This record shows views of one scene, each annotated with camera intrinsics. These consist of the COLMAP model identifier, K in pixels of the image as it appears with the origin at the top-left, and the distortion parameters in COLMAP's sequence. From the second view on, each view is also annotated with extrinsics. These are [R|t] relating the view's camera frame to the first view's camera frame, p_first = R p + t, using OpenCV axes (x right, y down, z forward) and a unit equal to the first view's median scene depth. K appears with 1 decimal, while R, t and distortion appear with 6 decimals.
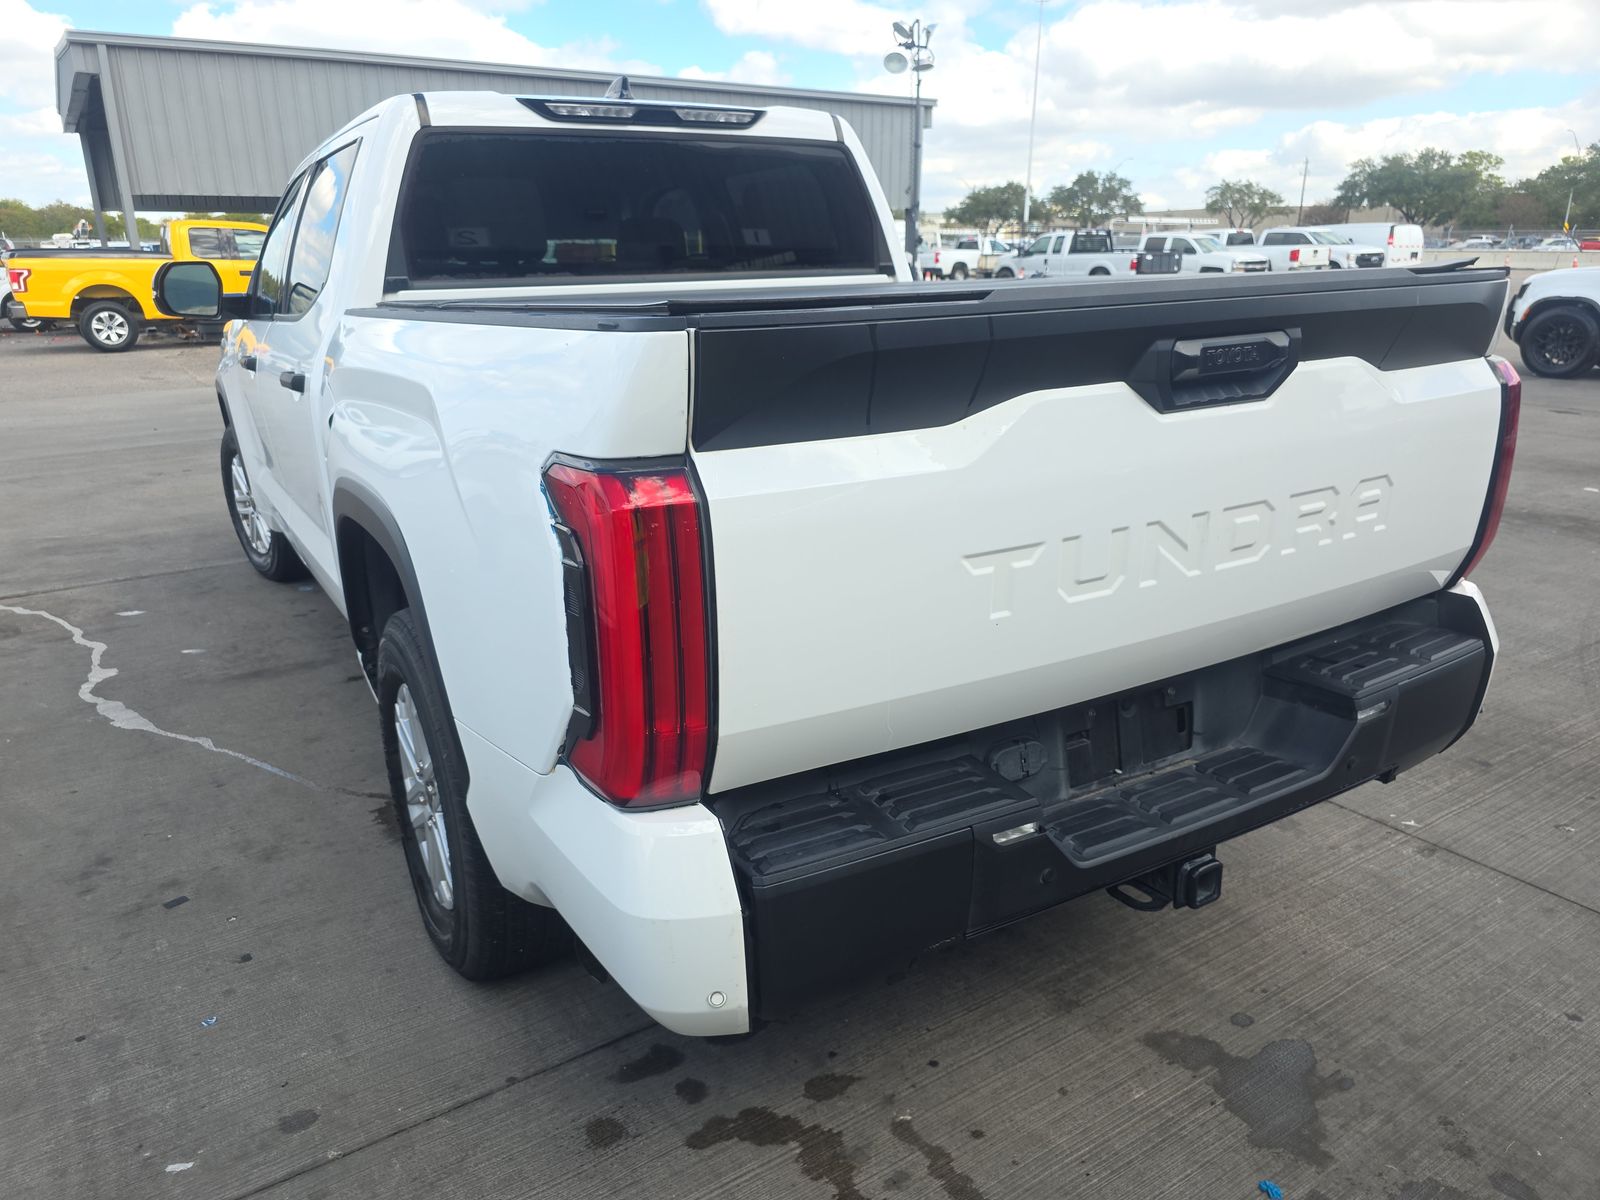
lens RADIAL K [[1110.9, 0, 795.6], [0, 1110.9, 622.6], [0, 0, 1]] dist [0.056668, -0.058513]
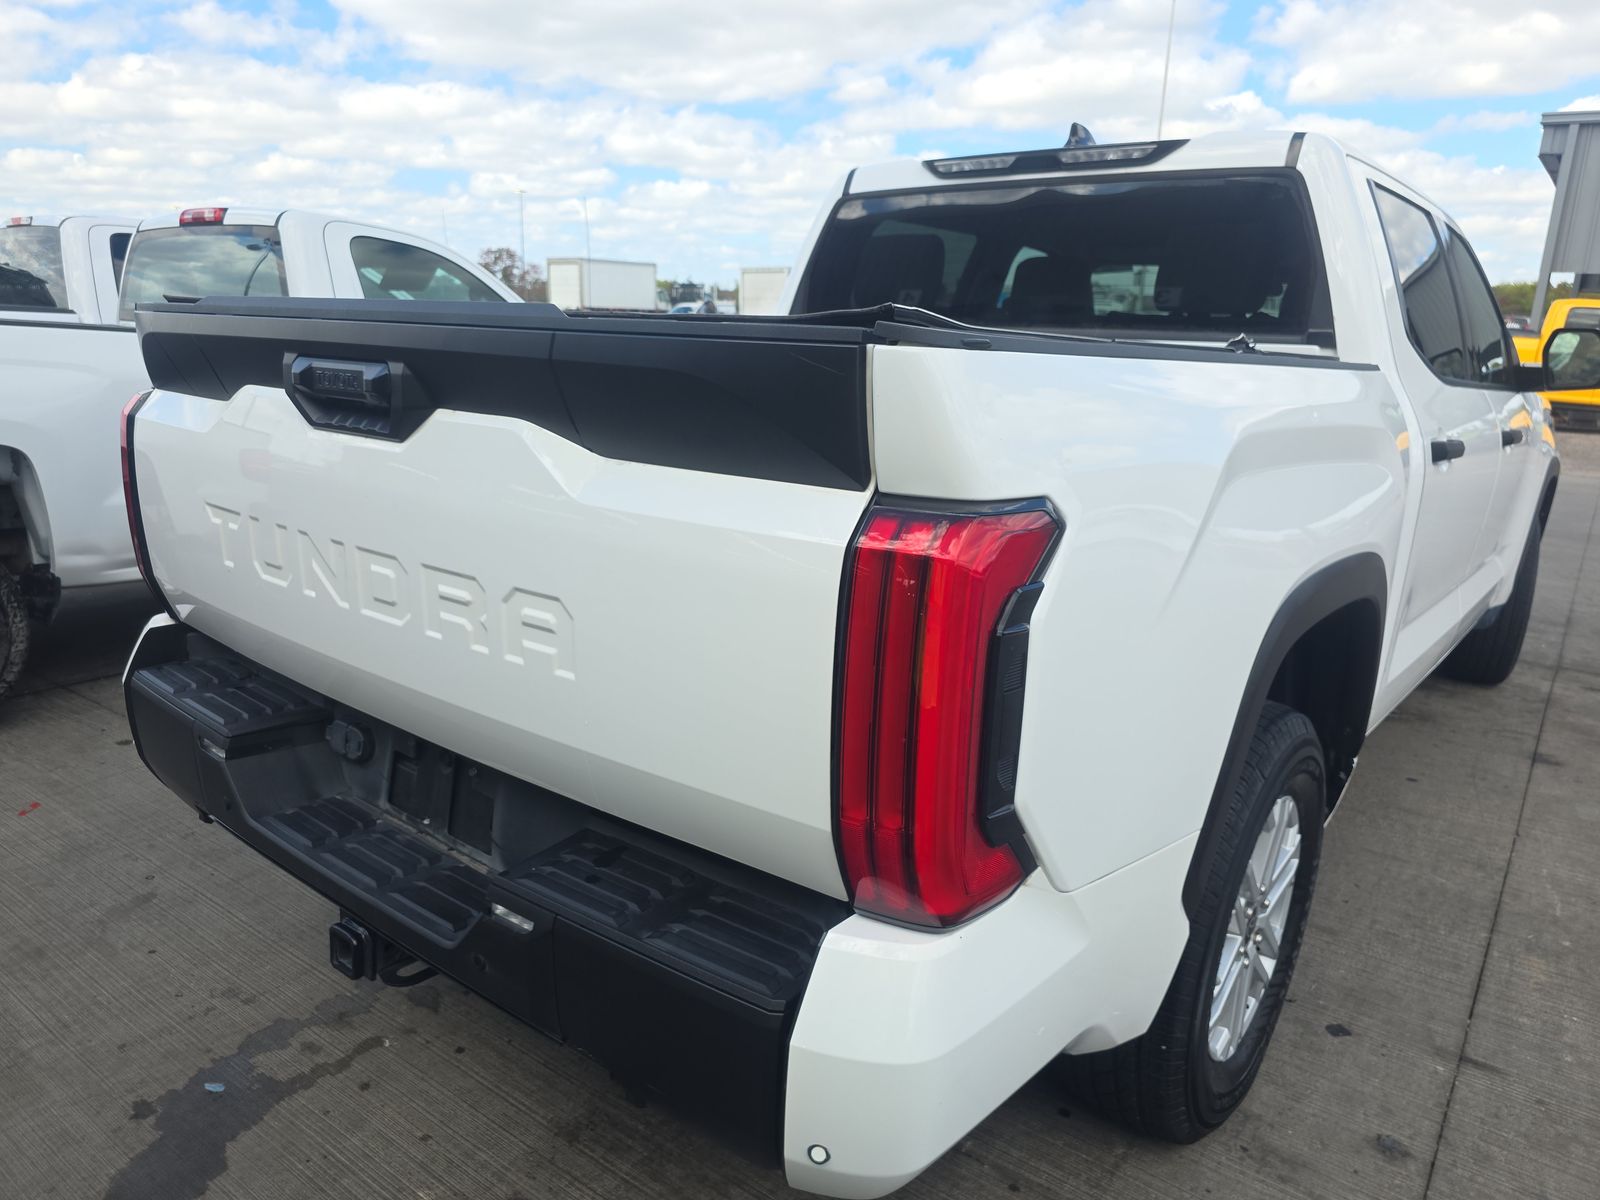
lens RADIAL K [[1110.9, 0, 785.2], [0, 1110.9, 613.7], [0, 0, 1]] dist [0.056668, -0.058513]
pose [[0.329021, 0.266836, -0.905839, 1.142966], [-0.334086, 0.930101, 0.152636, -0.261921], [0.883251, 0.252408, 0.395169, 0.812564]]
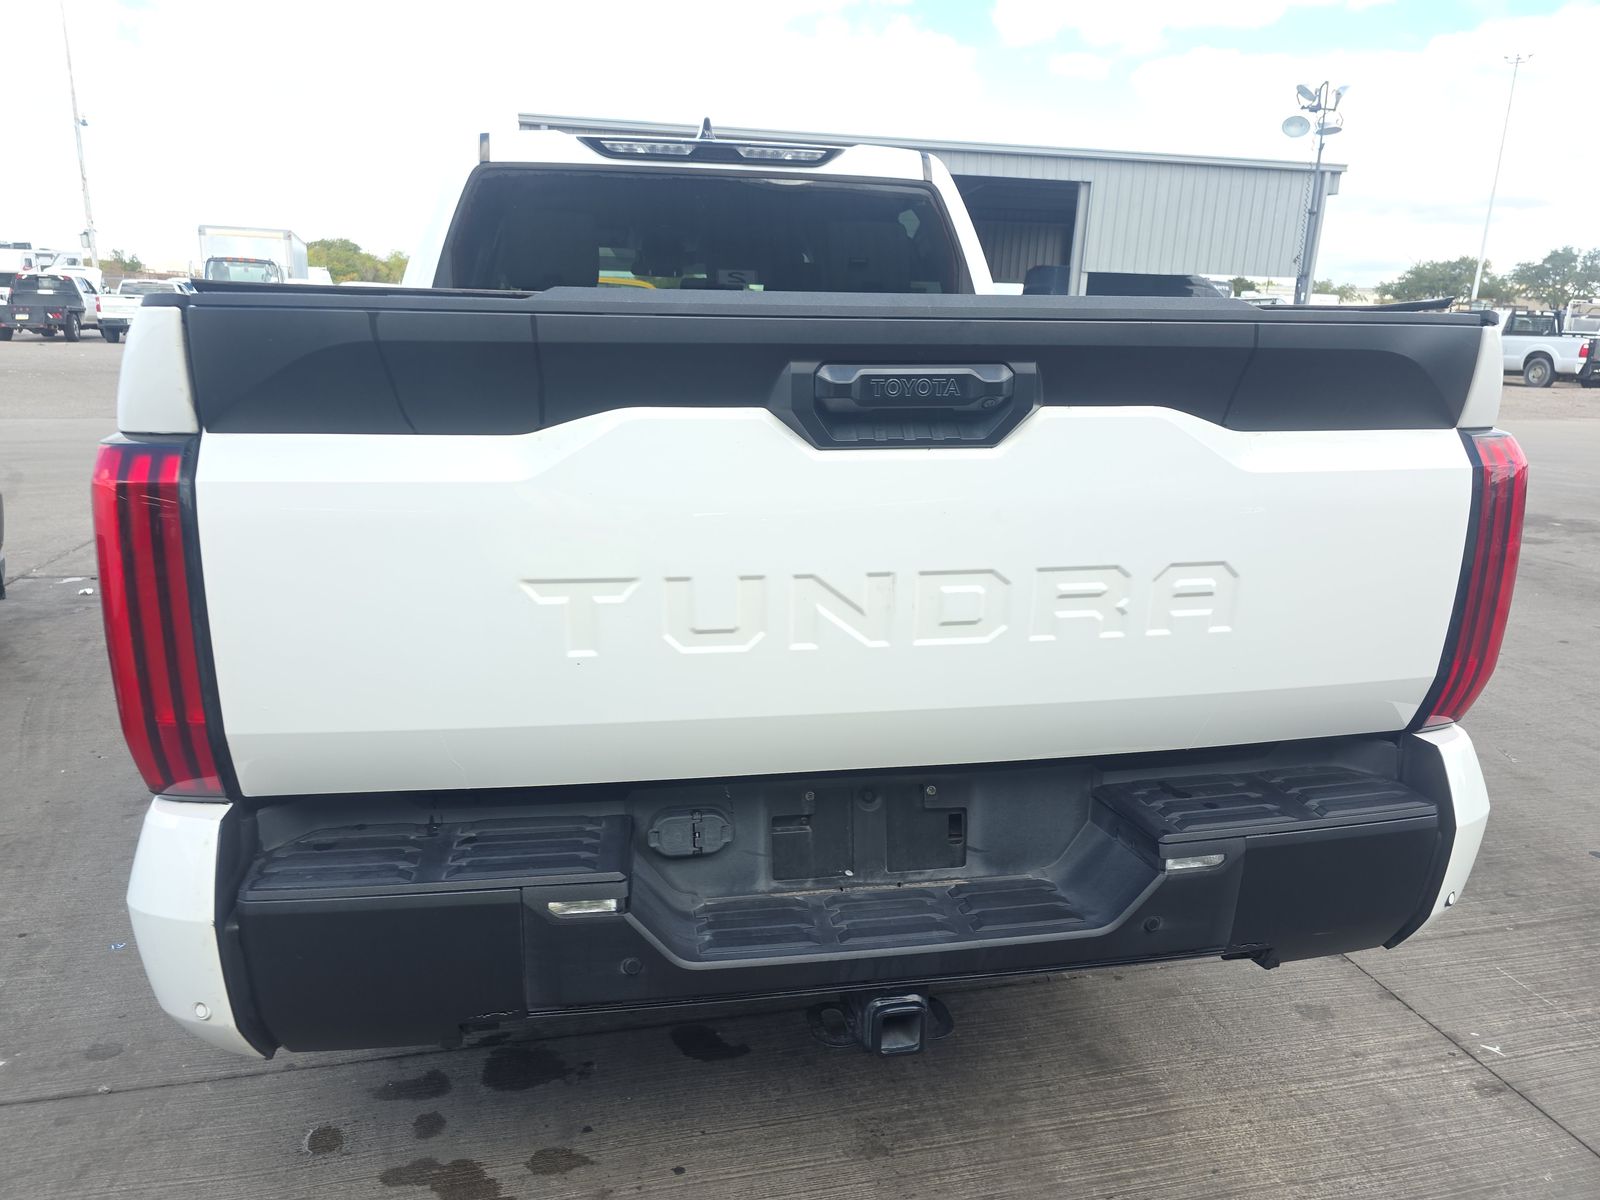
lens RADIAL K [[1110.9, 0, 792.5], [0, 1110.9, 608.2], [0, 0, 1]] dist [0.056668, -0.058513]
pose [[0.936566, 0.121601, -0.328721, 0.480341], [-0.143441, 0.988727, -0.042929, -0.022097], [0.319795, 0.087358, 0.943451, 0.164007]]
